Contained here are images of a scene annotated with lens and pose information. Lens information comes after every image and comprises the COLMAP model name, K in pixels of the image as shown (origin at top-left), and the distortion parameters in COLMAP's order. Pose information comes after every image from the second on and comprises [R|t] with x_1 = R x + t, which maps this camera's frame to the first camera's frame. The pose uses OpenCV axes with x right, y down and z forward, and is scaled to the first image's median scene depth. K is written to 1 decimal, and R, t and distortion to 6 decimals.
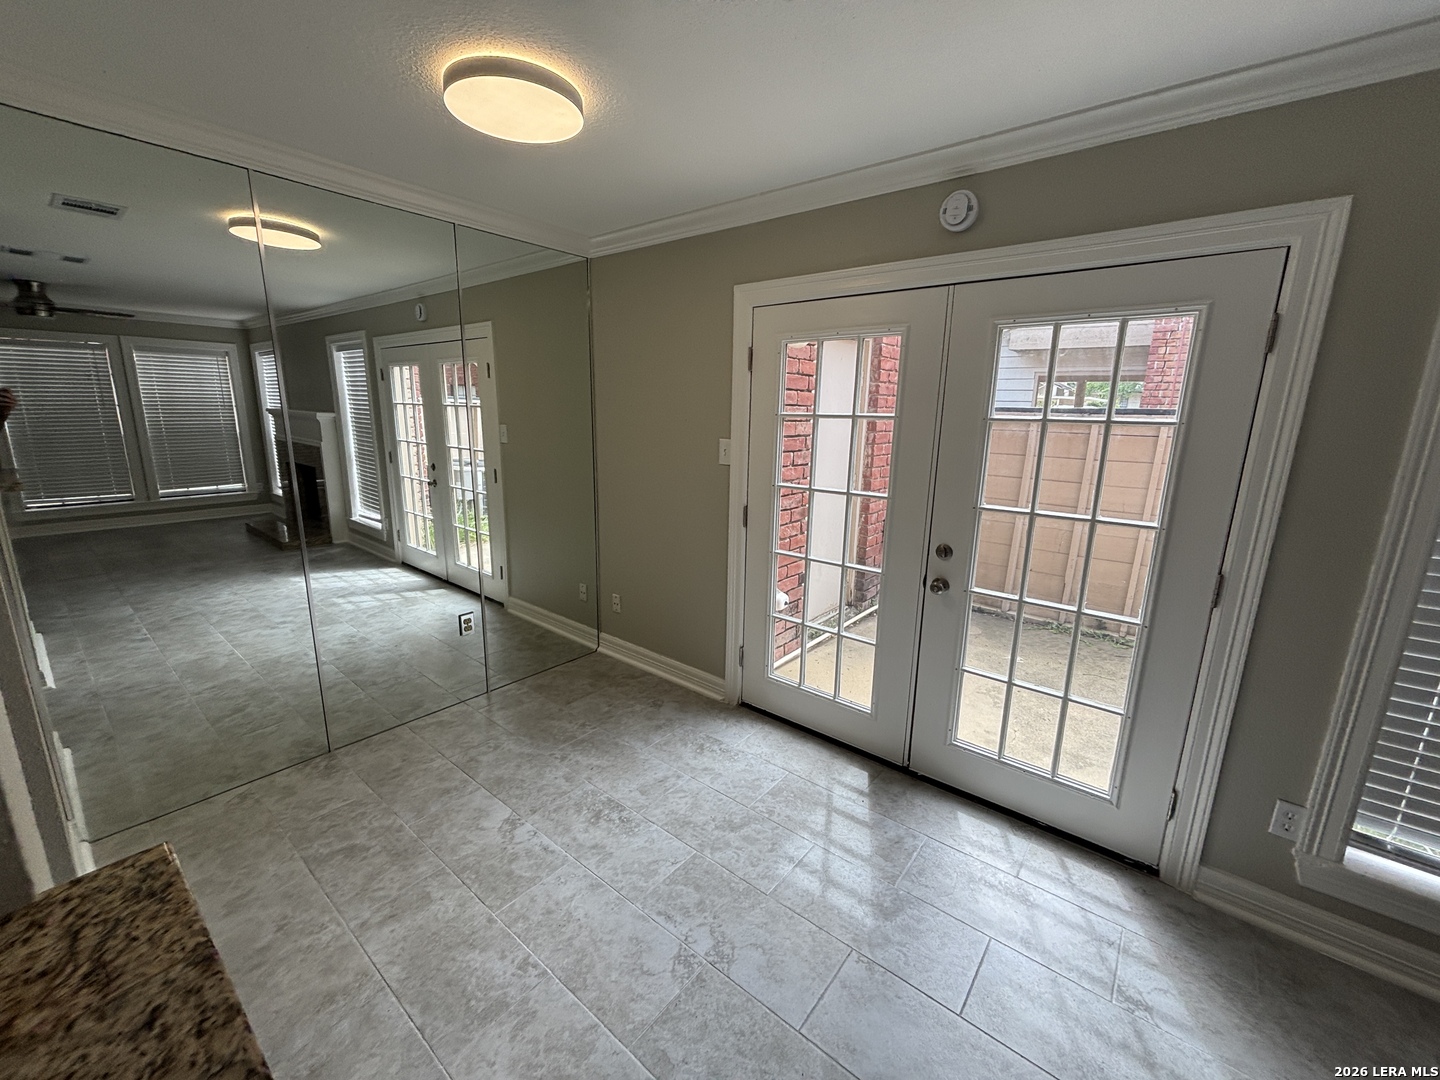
lens RADIAL K [[576.0, 0, 710.1], [0, 576.0, 529.9], [0, 0, 1]] dist [0.005657, -0.003006]
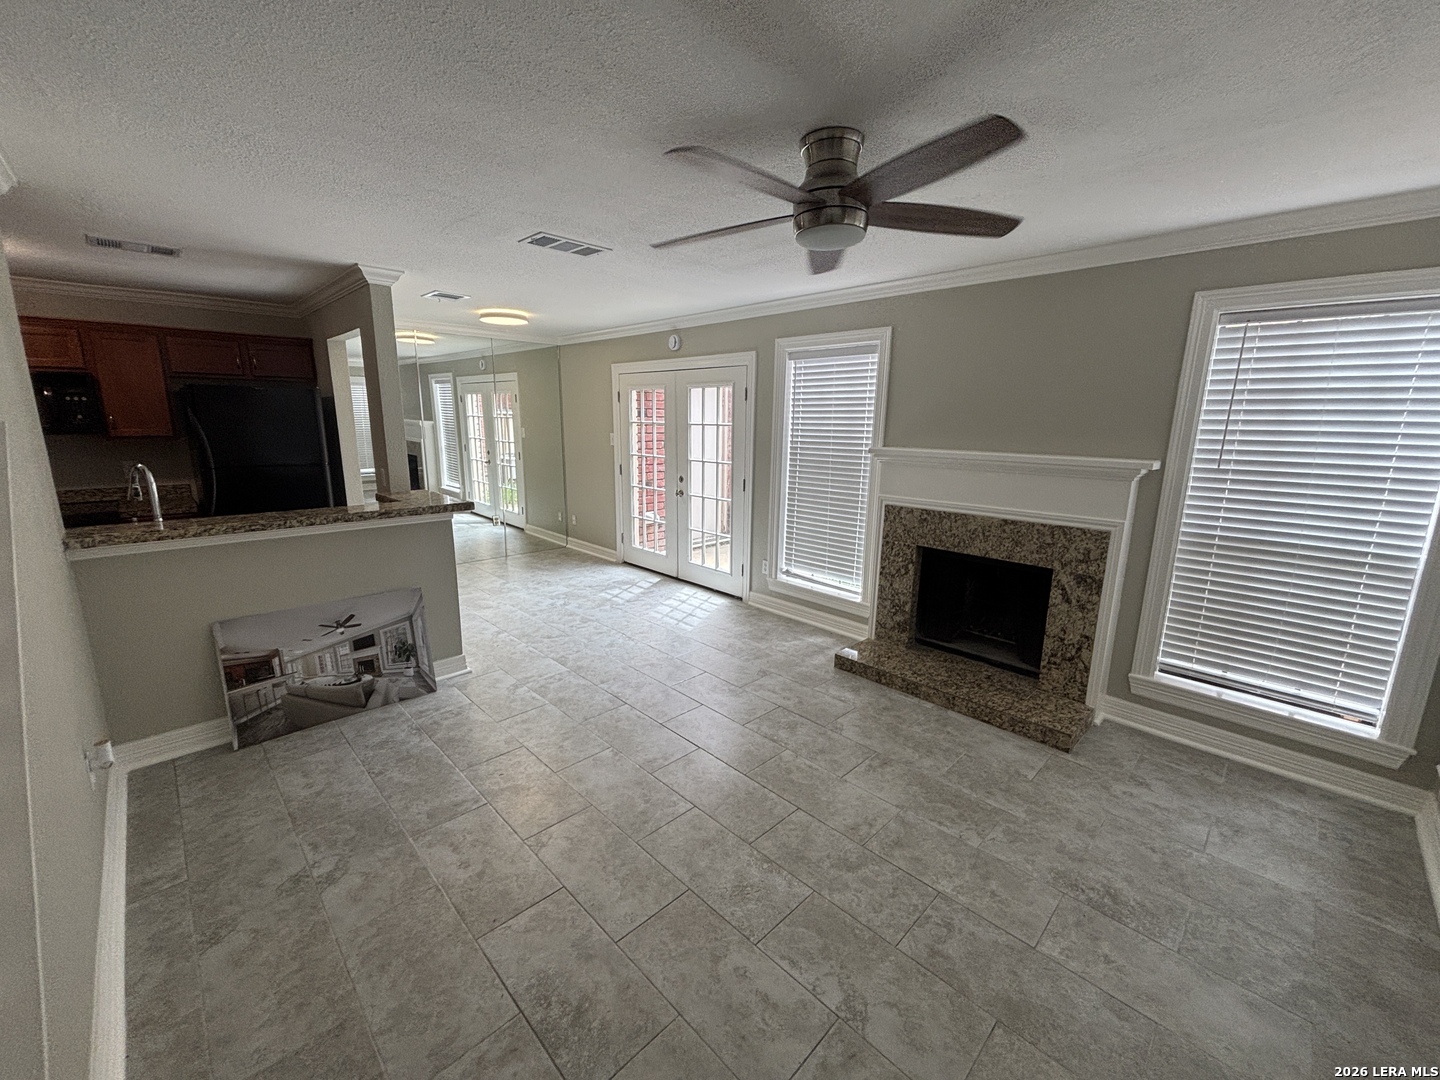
lens RADIAL K [[576.0, 0, 725.5], [0, 576.0, 547.5], [0, 0, 1]] dist [0.005657, -0.003006]
pose [[0.995863, 0.024724, -0.087440, 0.594363], [-0.024113, 0.999677, 0.008038, 0.221515], [0.087610, -0.005897, 0.996137, -1.017823]]
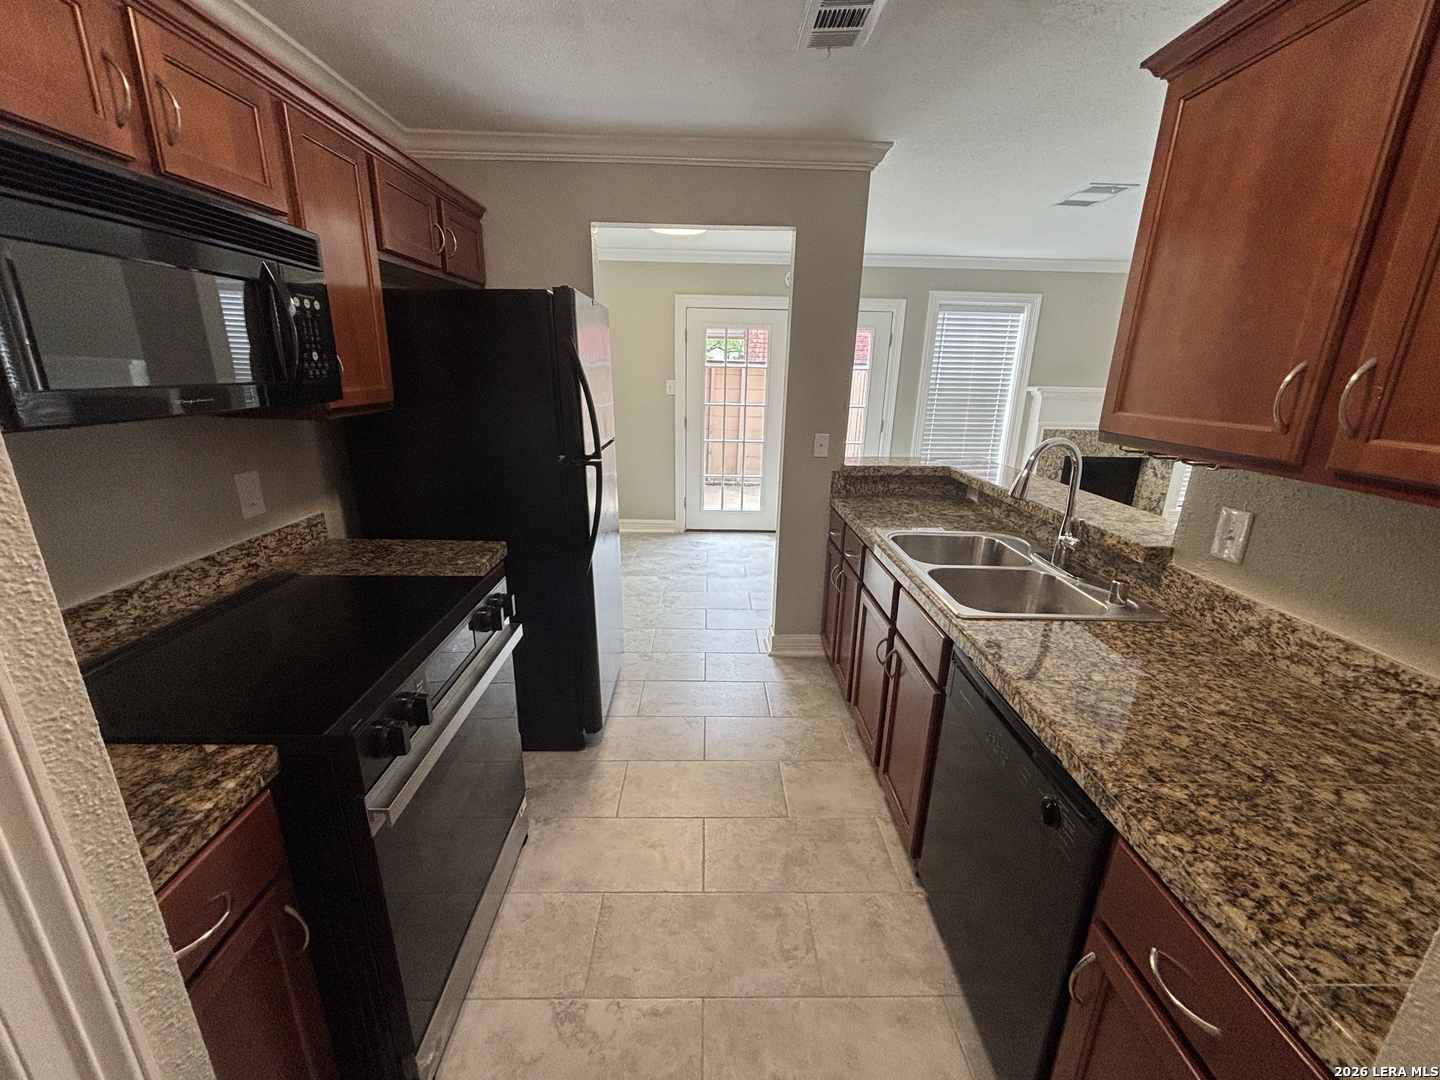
lens RADIAL K [[576.0, 0, 718.2], [0, 576.0, 539.8], [0, 0, 1]] dist [0.005657, -0.003006]
pose [[0.758530, -0.182464, 0.625571, -0.999906], [0.128730, 0.983037, 0.130639, 0.105680], [-0.638797, -0.018564, 0.769152, -0.444028]]
